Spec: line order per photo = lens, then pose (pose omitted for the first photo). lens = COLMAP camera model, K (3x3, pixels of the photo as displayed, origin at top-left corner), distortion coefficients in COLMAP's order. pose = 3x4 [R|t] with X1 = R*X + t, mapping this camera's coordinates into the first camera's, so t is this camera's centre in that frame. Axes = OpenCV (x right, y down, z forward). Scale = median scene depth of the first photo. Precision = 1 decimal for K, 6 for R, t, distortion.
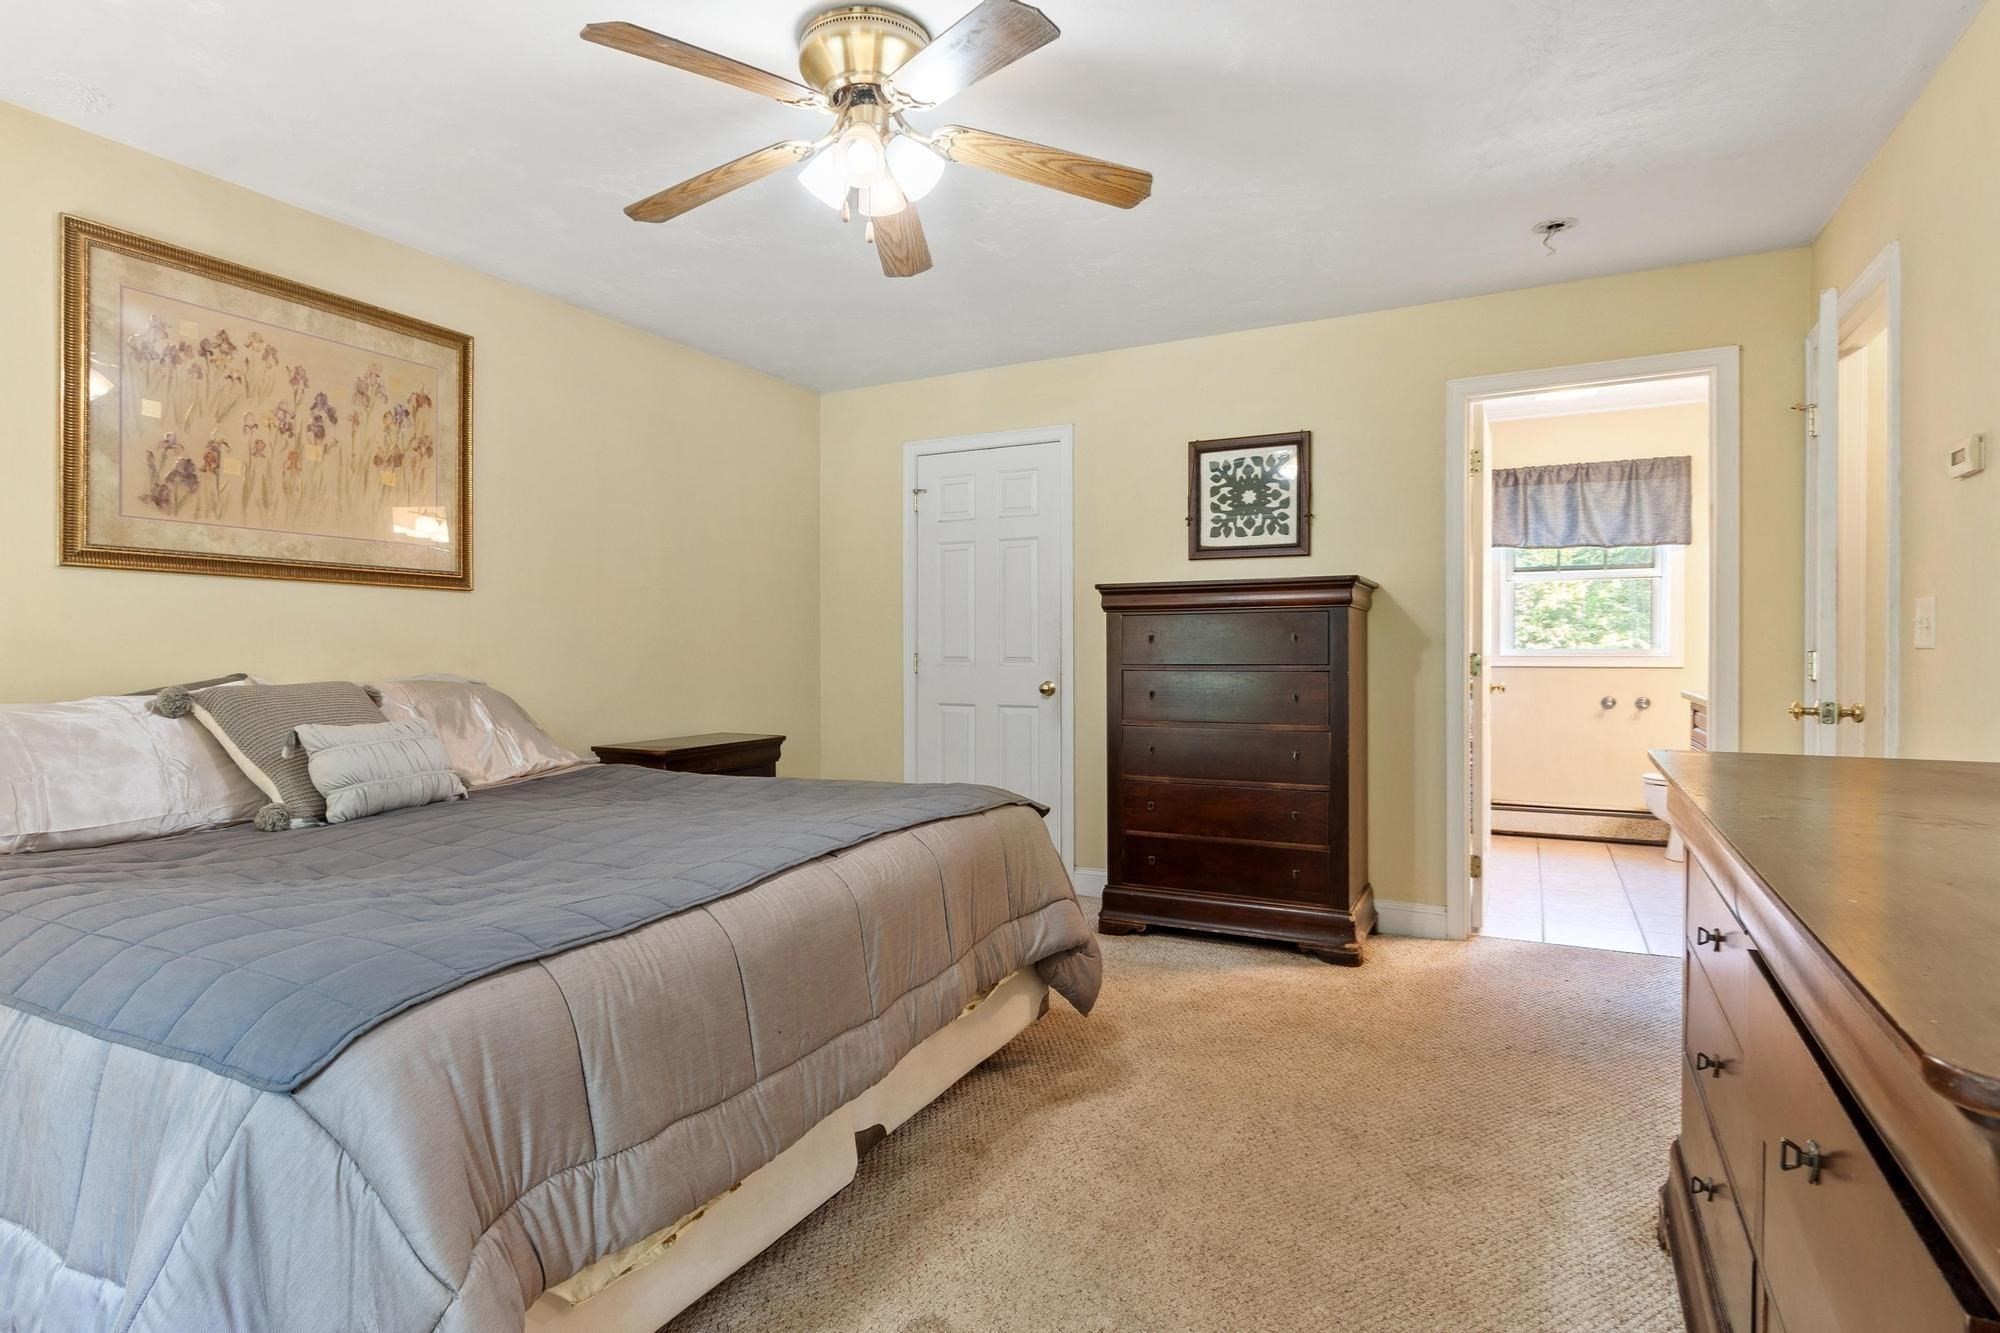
lens RADIAL K [[1046.7, 0, 950.7], [0, 1046.7, 658.3], [0, 0, 1]] dist [-0.000596, -0.000155]
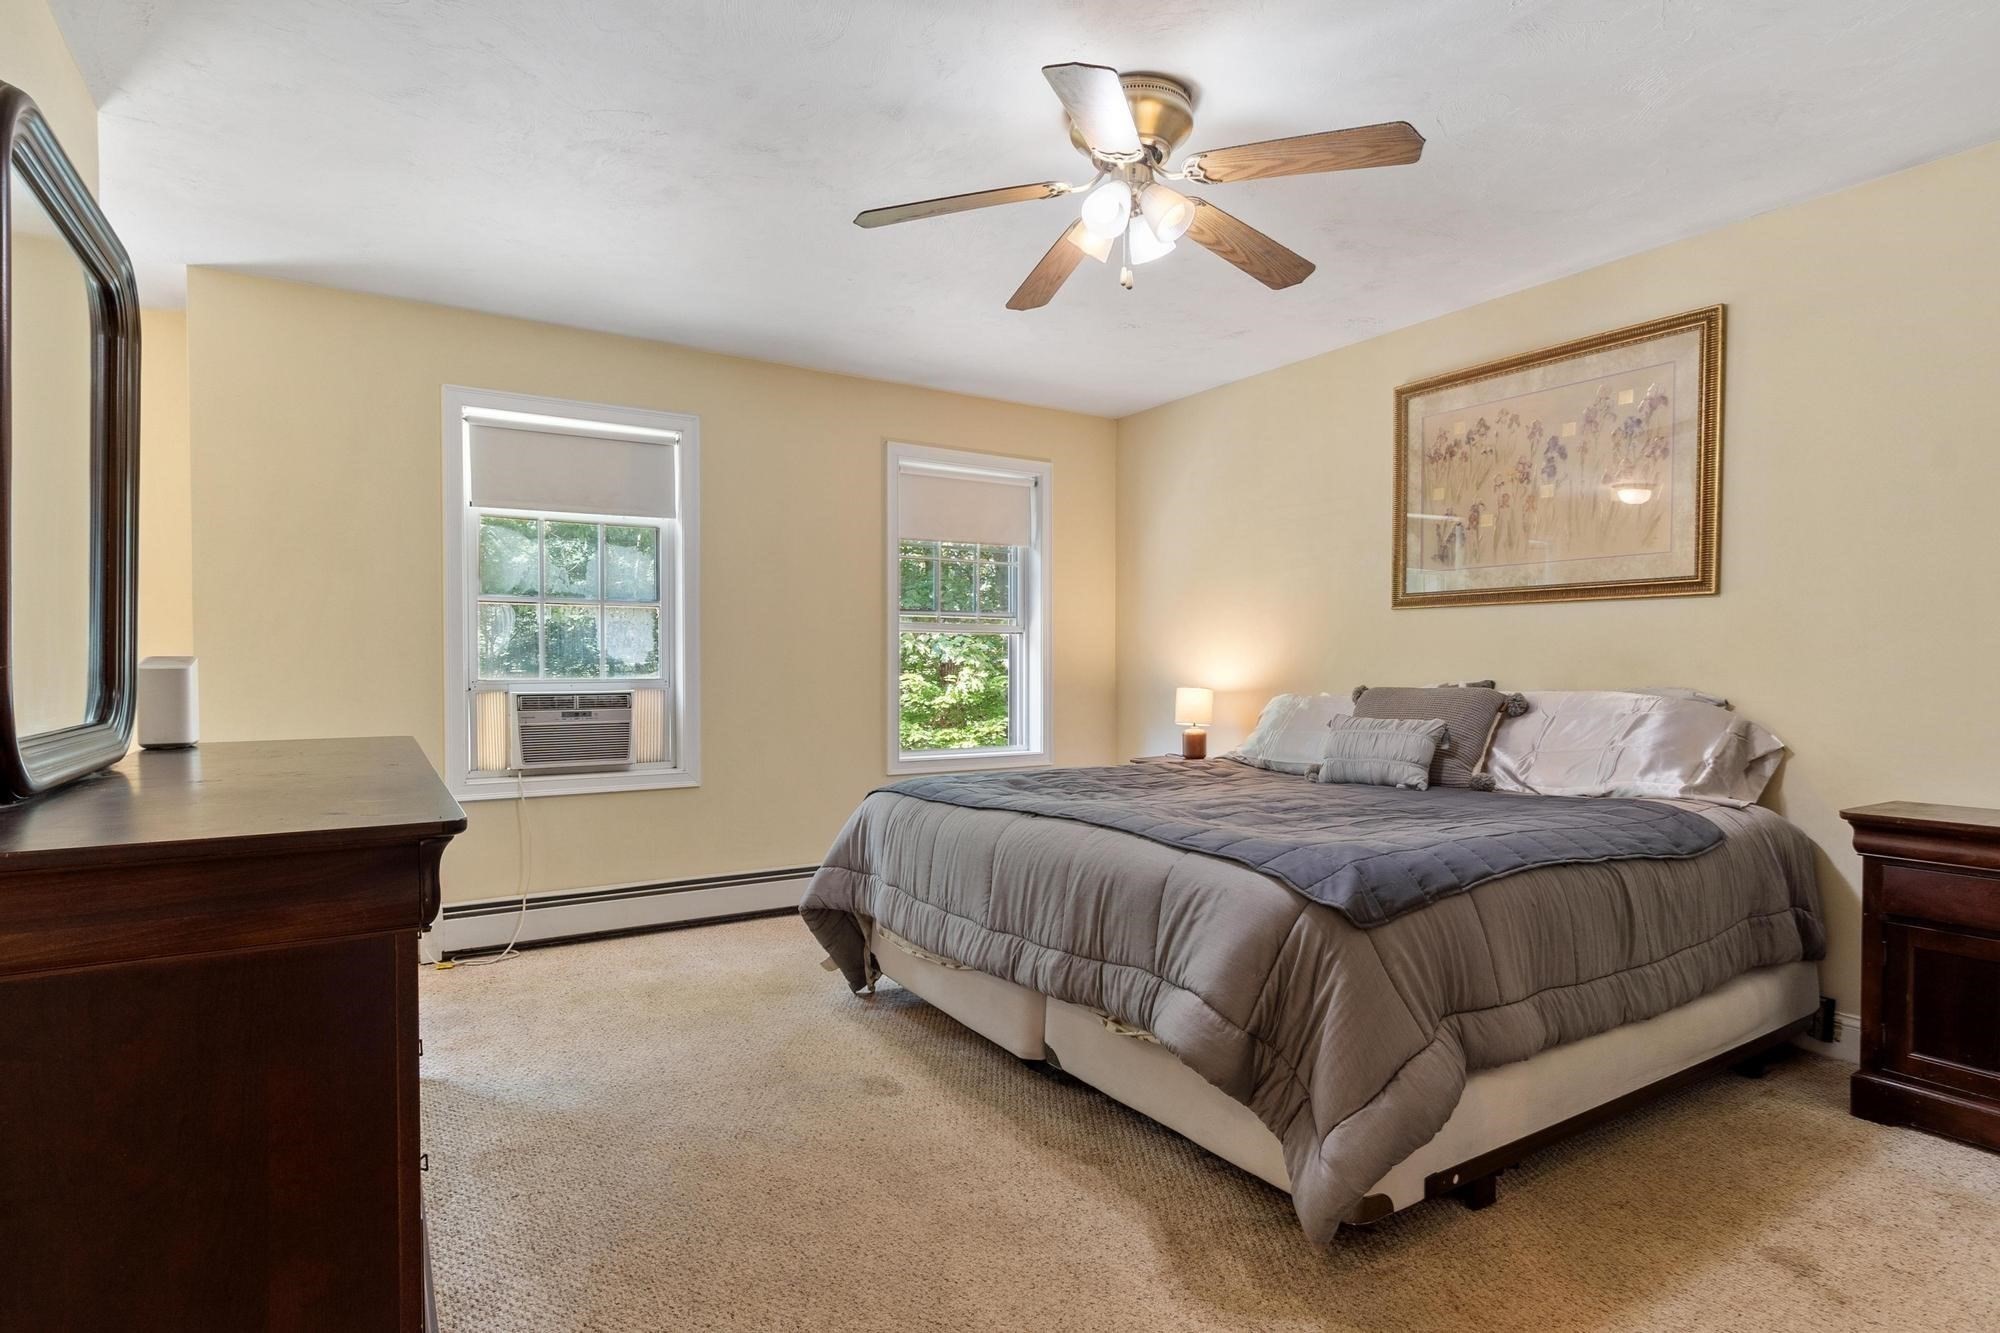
lens RADIAL K [[1035.9, 0, 991.1], [0, 1035.9, 664.0], [0, 0, 1]] dist [-0.001717, -0.000099]
pose [[-0.489356, 0.002105, -0.872082, 0.707260], [-0.003800, 0.999982, 0.004547, -0.008662], [0.872076, 0.005539, -0.489339, 1.054035]]
